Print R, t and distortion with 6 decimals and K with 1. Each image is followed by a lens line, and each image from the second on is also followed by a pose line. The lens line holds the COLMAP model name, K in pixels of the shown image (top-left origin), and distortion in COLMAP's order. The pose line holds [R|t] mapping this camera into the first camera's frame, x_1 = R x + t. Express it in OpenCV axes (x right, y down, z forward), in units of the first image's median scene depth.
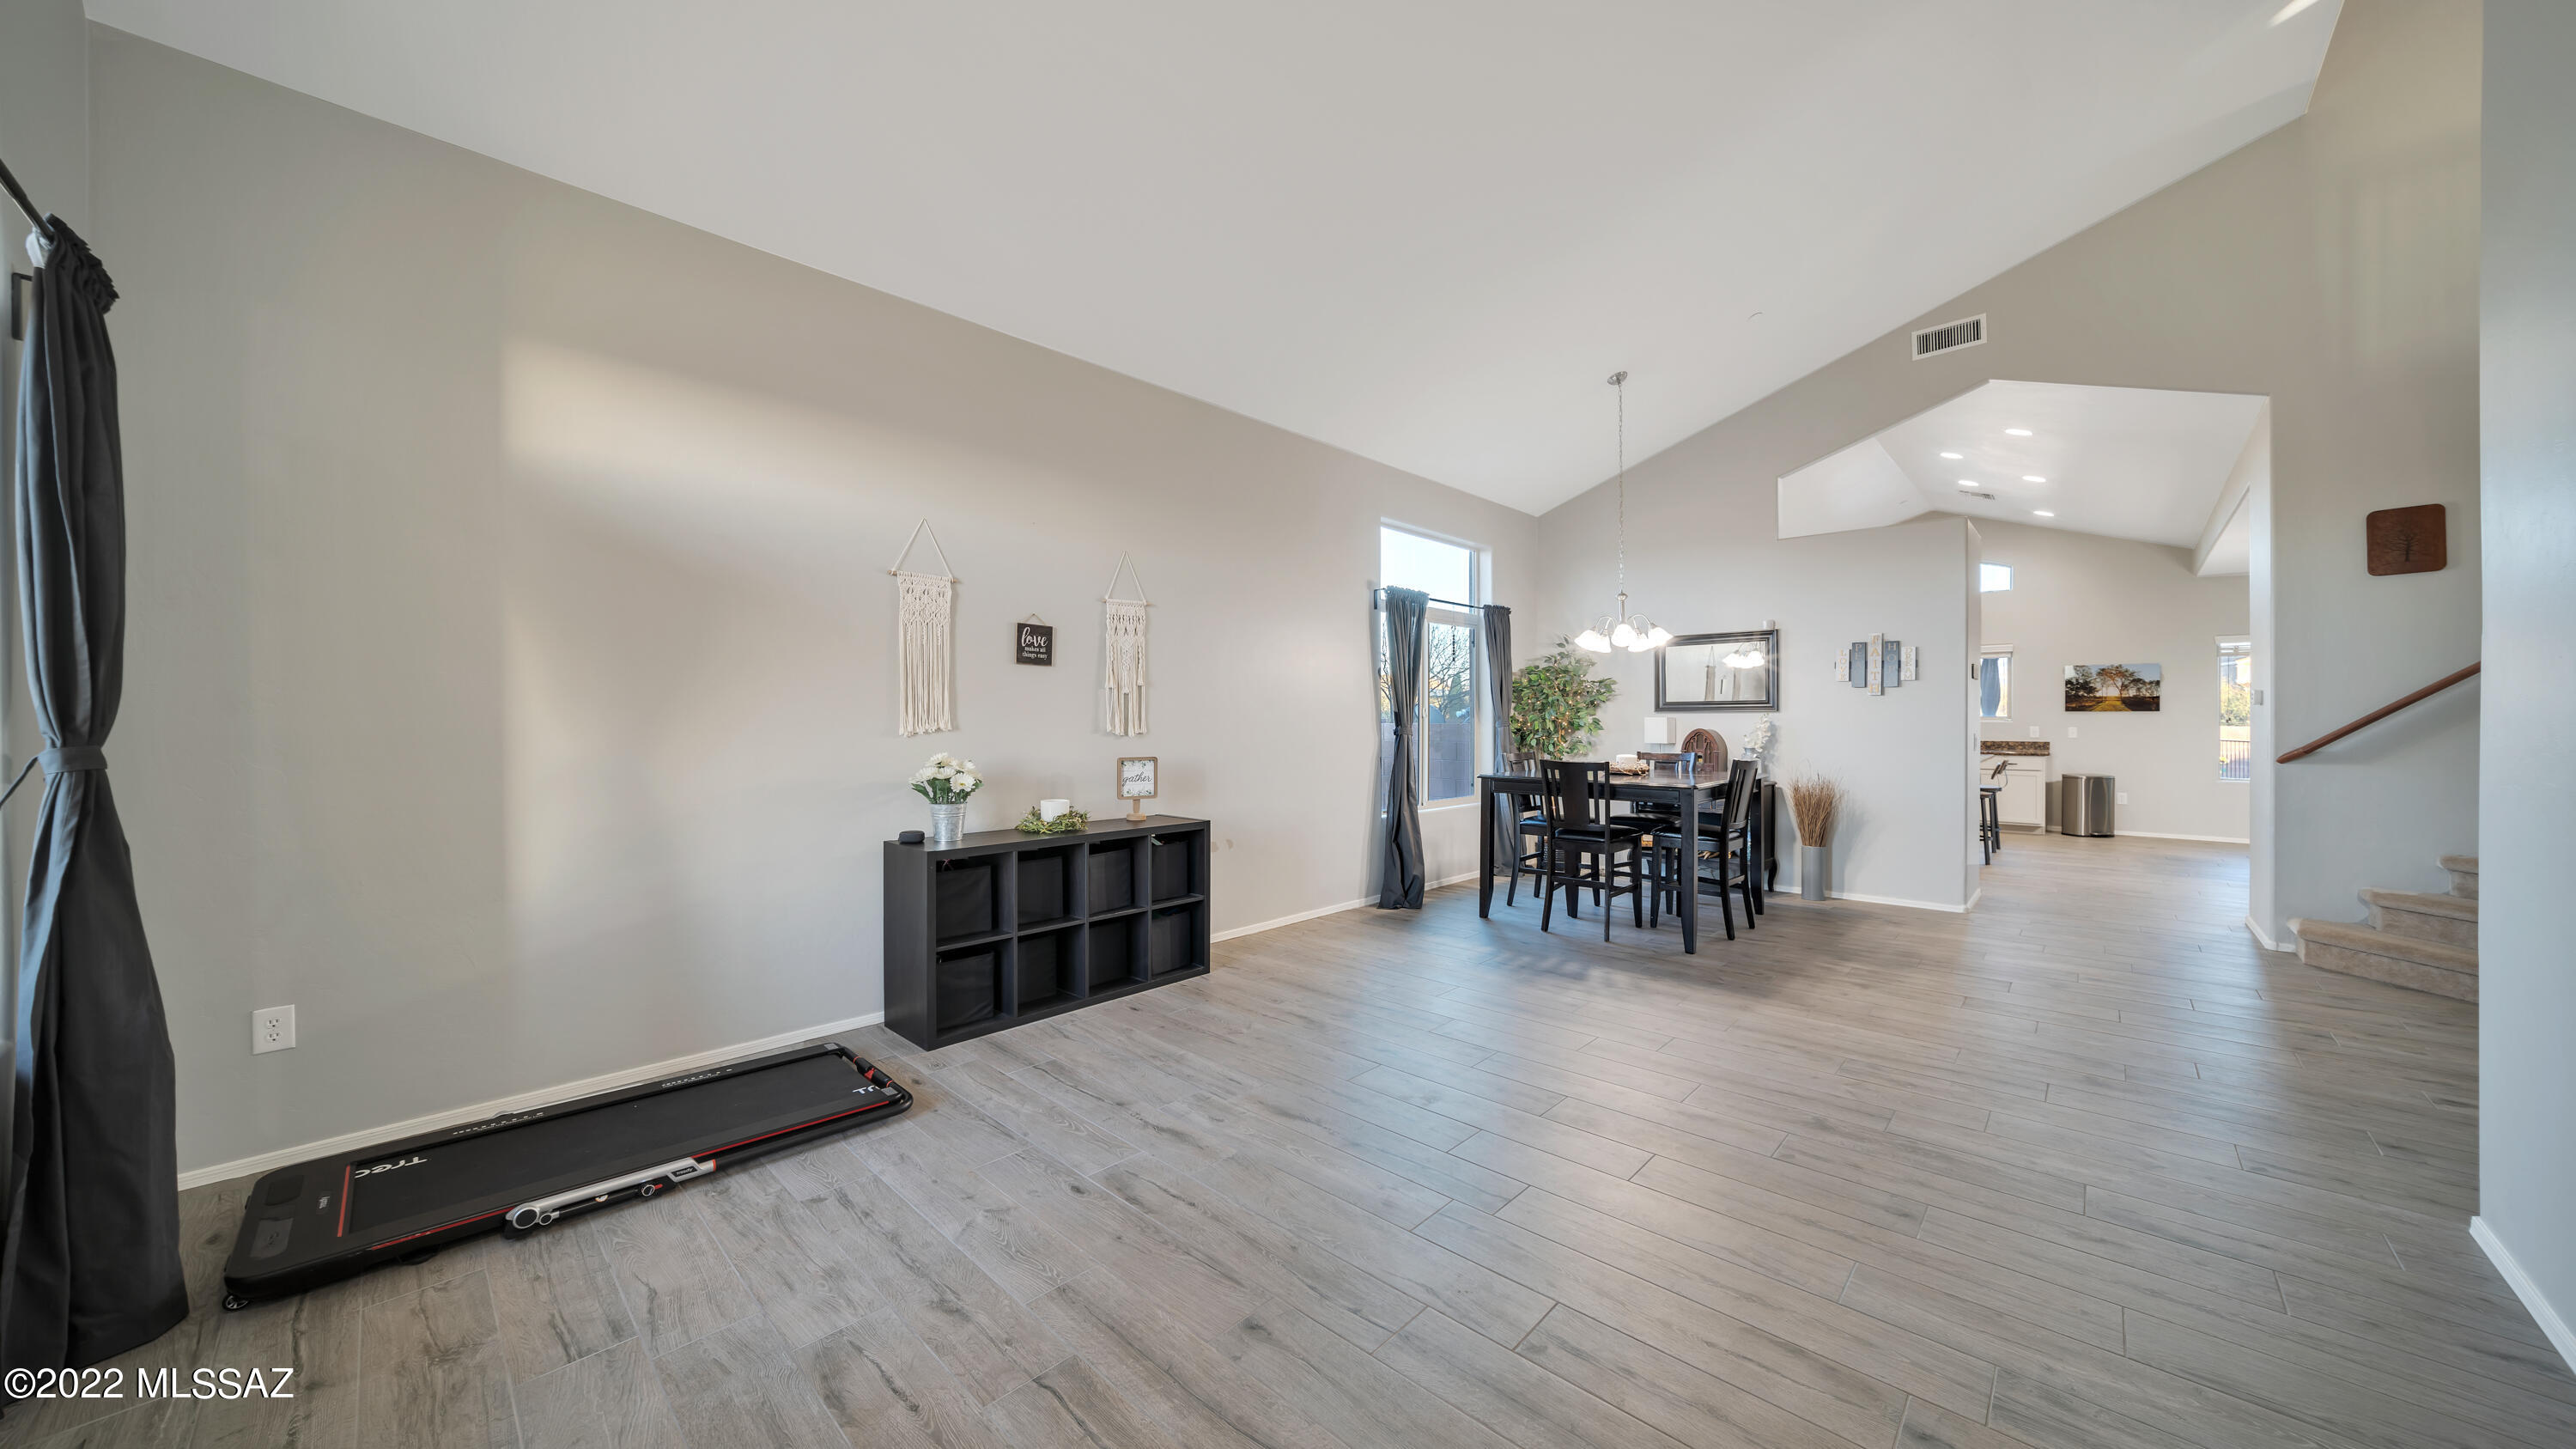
lens RADIAL K [[871.1, 0, 1288.6], [0, 871.1, 717.4], [0, 0, 1]] dist [-0.024598, 0.005584]
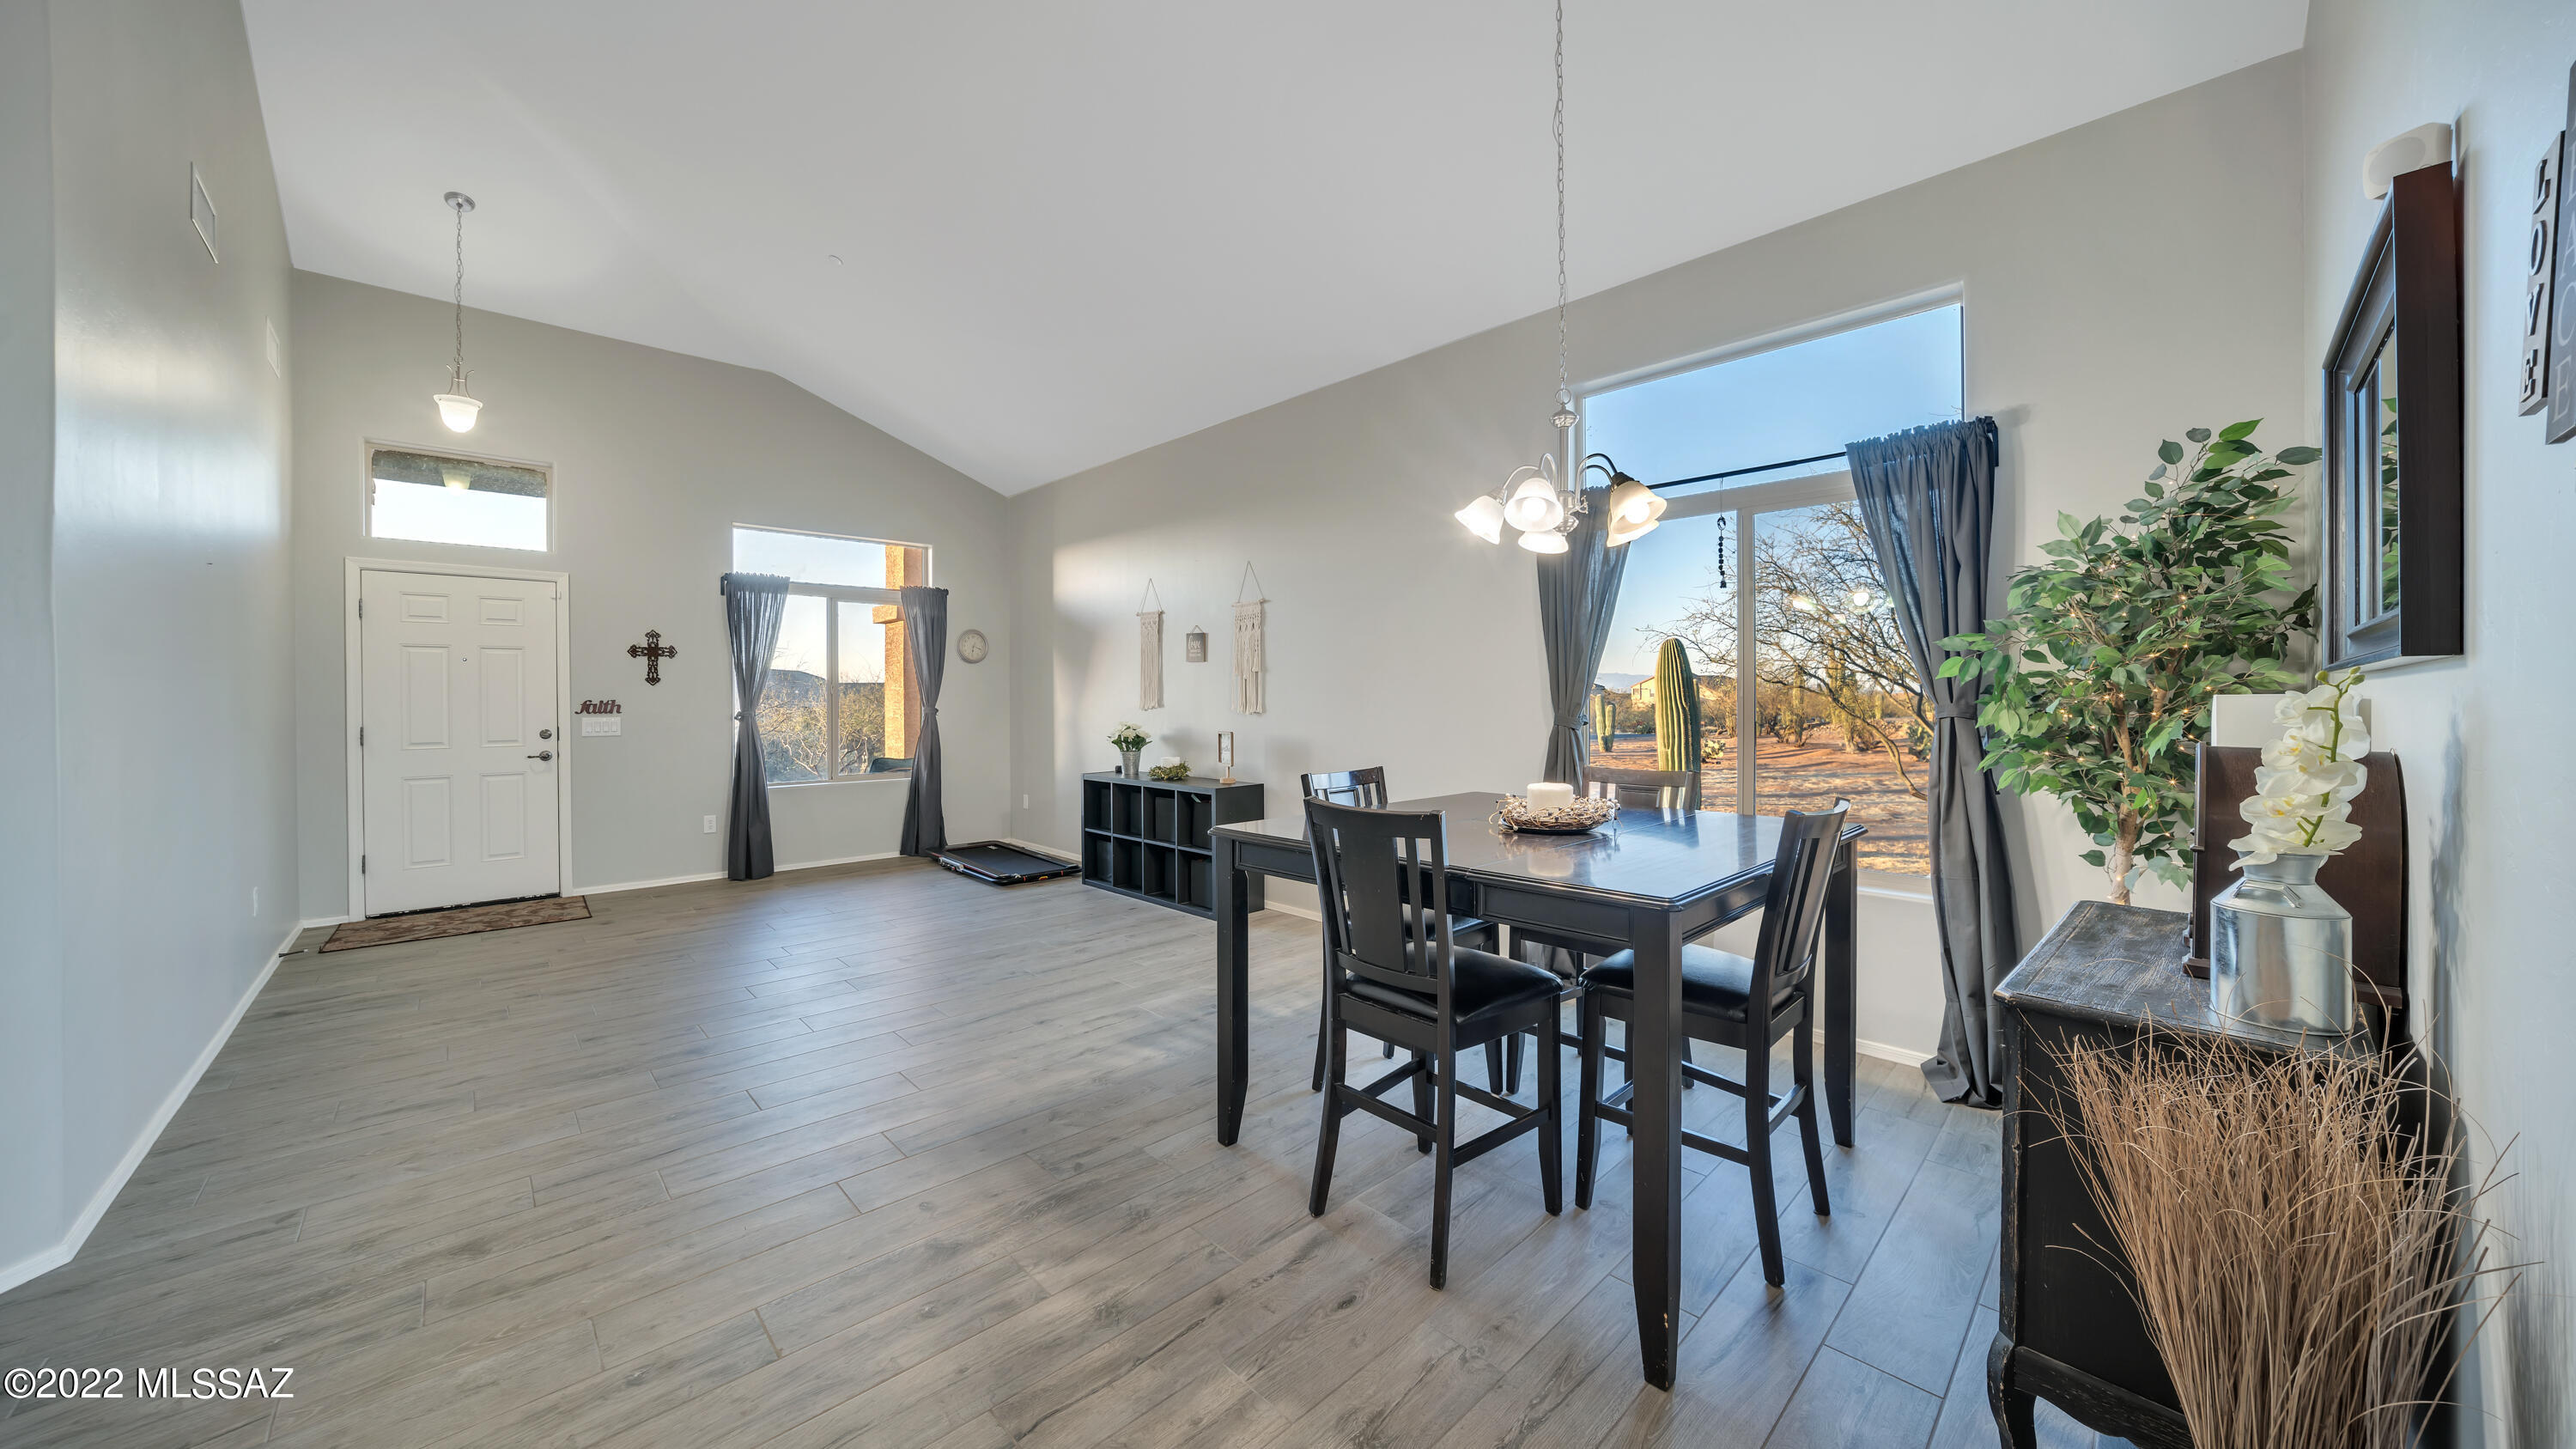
lens RADIAL K [[876.8, 0, 1224.3], [0, 876.8, 702.4], [0, 0, 1]] dist [-0.022942, 0.005582]
pose [[-0.090822, -0.002156, -0.995865, 1.228393], [0.007048, 0.999971, -0.002807, 0.009225], [0.995842, -0.007274, -0.090804, 1.299192]]
